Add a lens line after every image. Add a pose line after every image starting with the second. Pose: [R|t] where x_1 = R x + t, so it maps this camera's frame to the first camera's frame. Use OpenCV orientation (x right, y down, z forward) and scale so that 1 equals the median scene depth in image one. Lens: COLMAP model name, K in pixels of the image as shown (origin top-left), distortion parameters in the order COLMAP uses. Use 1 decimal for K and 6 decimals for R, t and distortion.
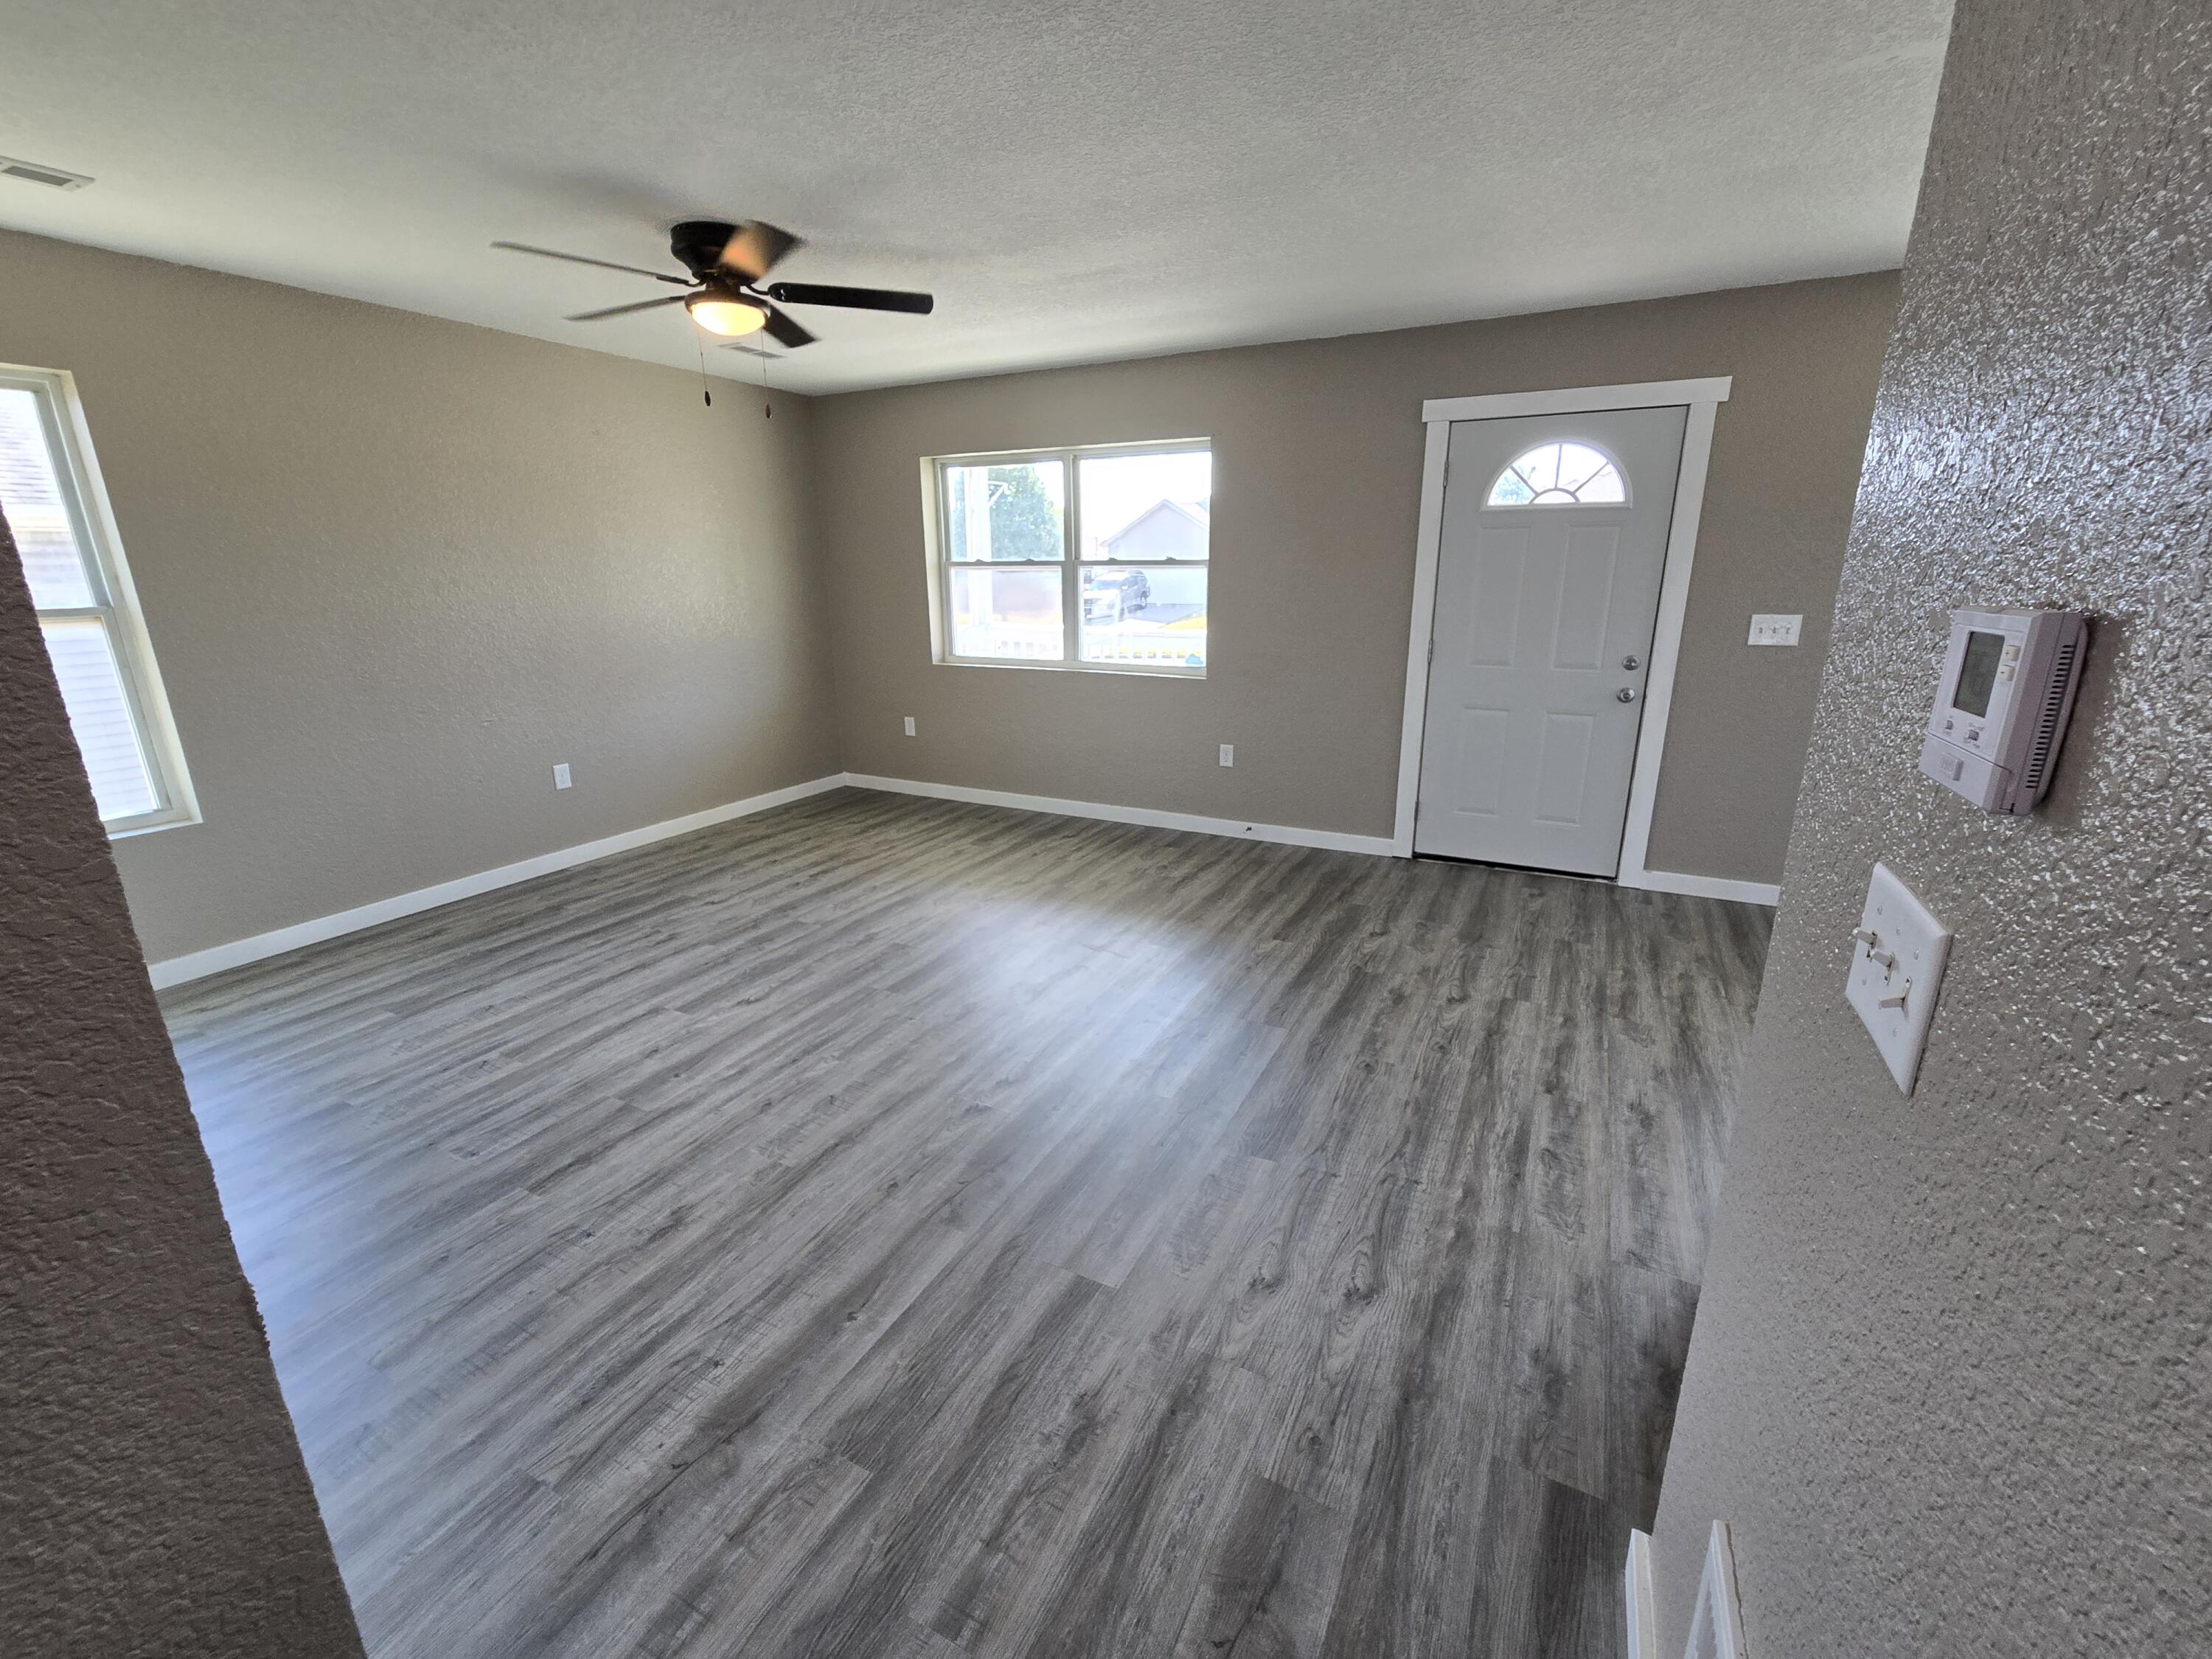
lens RADIAL K [[903.9, 0, 1113.9], [0, 903.9, 832.1], [0, 0, 1]] dist [-0.001412, -0.000038]
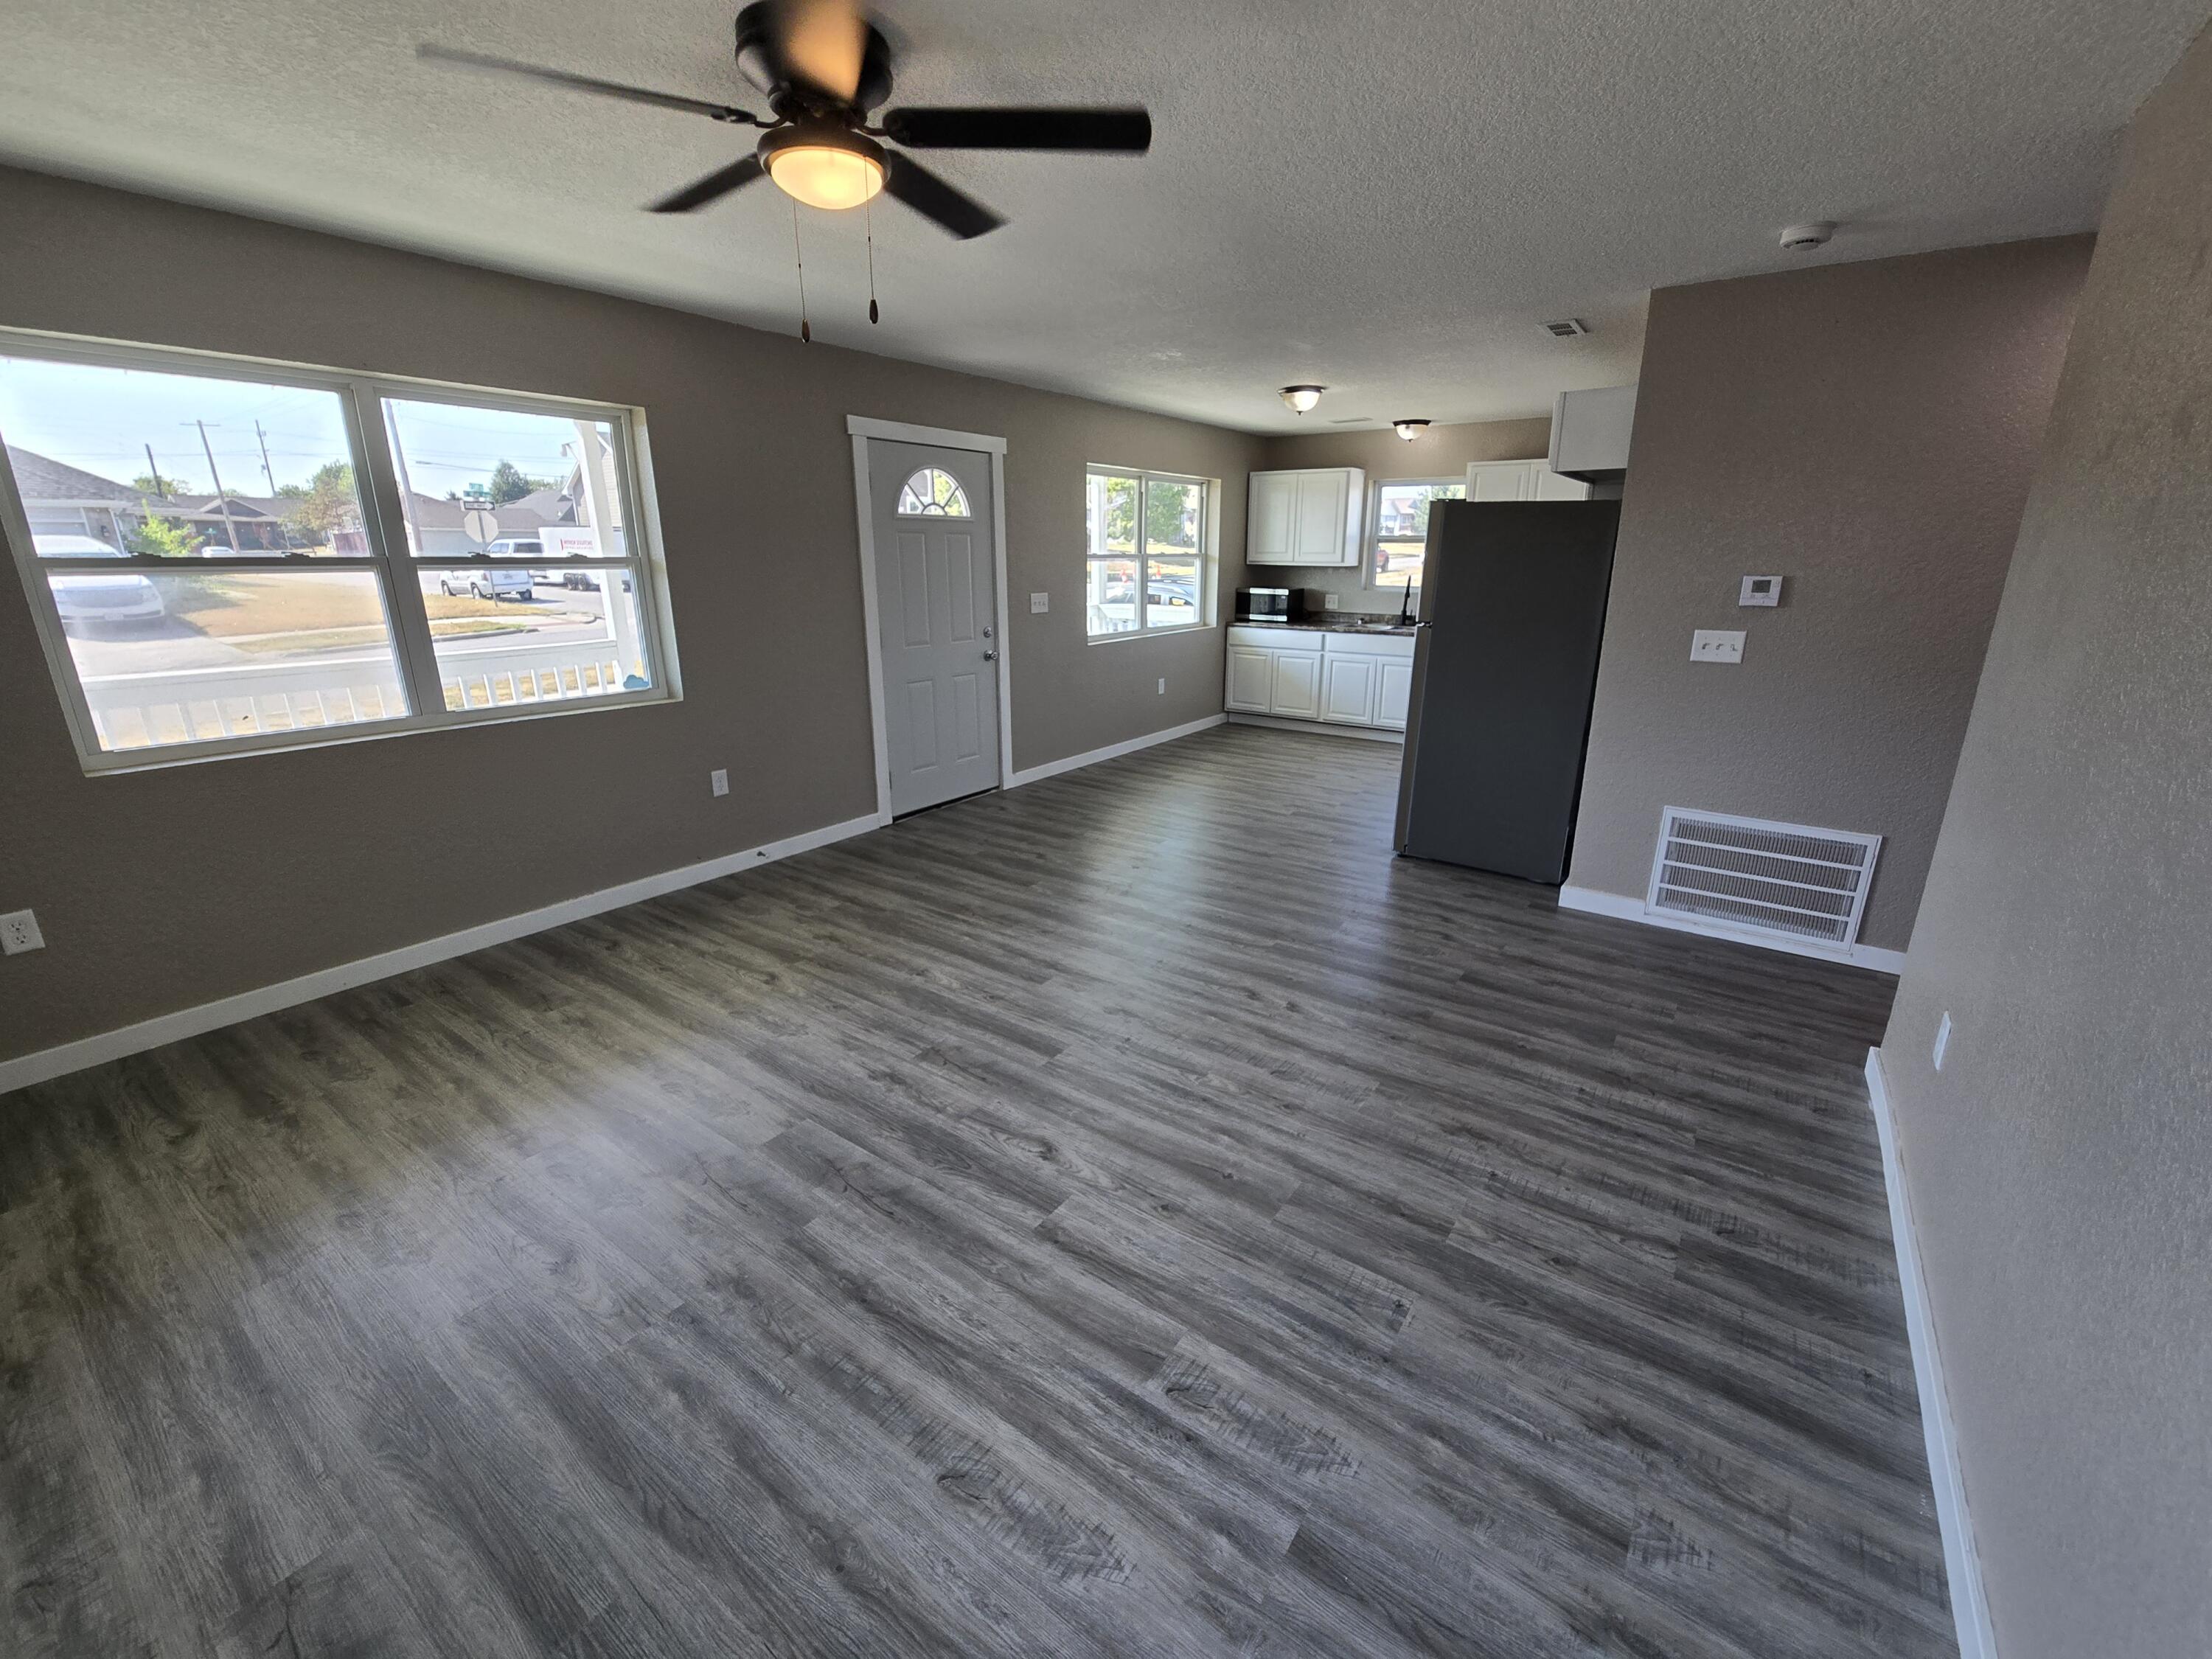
lens RADIAL K [[914.5, 0, 1117.7], [0, 914.5, 830.2], [0, 0, 1]] dist [0.001078, 0.000734]
pose [[0.144204, -0.283129, 0.948179, -1.110149], [0.276334, 0.931597, 0.236151, -0.240101], [-0.950182, 0.227960, 0.212578, 0.766486]]
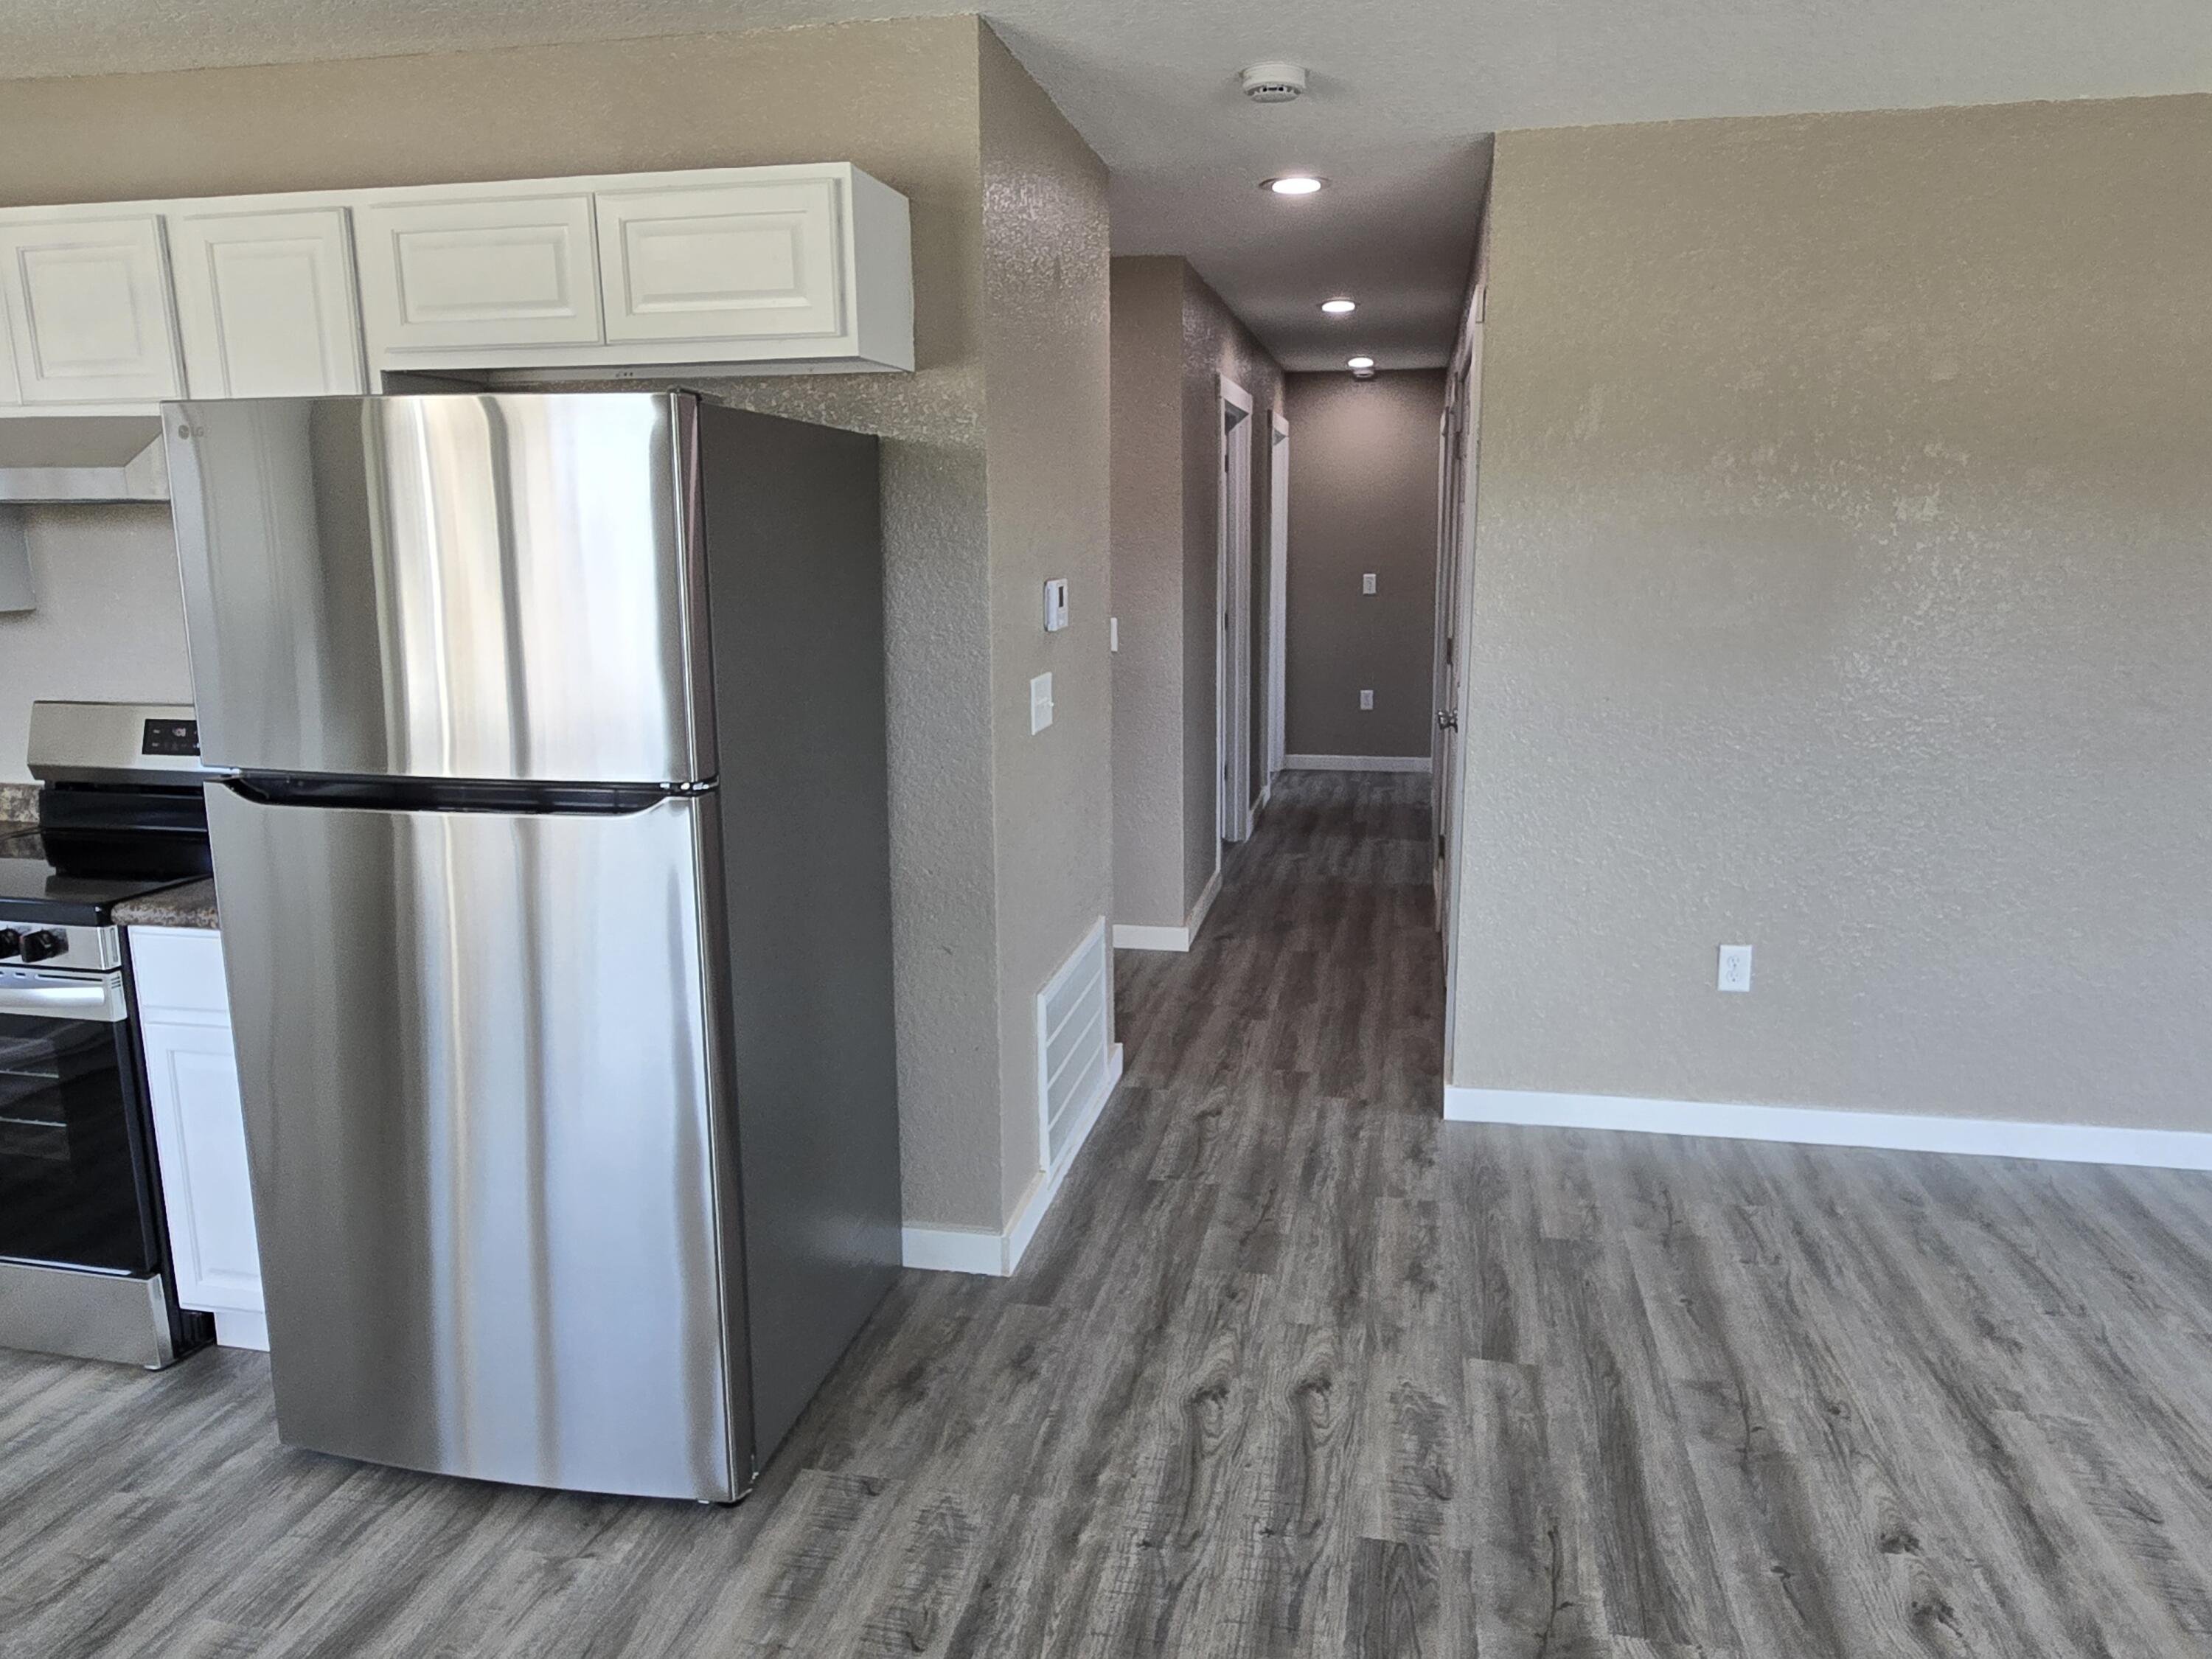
lens RADIAL K [[1482.7, 0, 1122.3], [0, 1482.7, 829.4], [0, 0, 1]] dist [0.001055, 0.000109]
pose [[-0.960659, 0.068974, -0.269030, 0.442570], [-0.066045, 0.884148, 0.462515, -0.398857], [0.269764, 0.462087, -0.844809, 1.218846]]
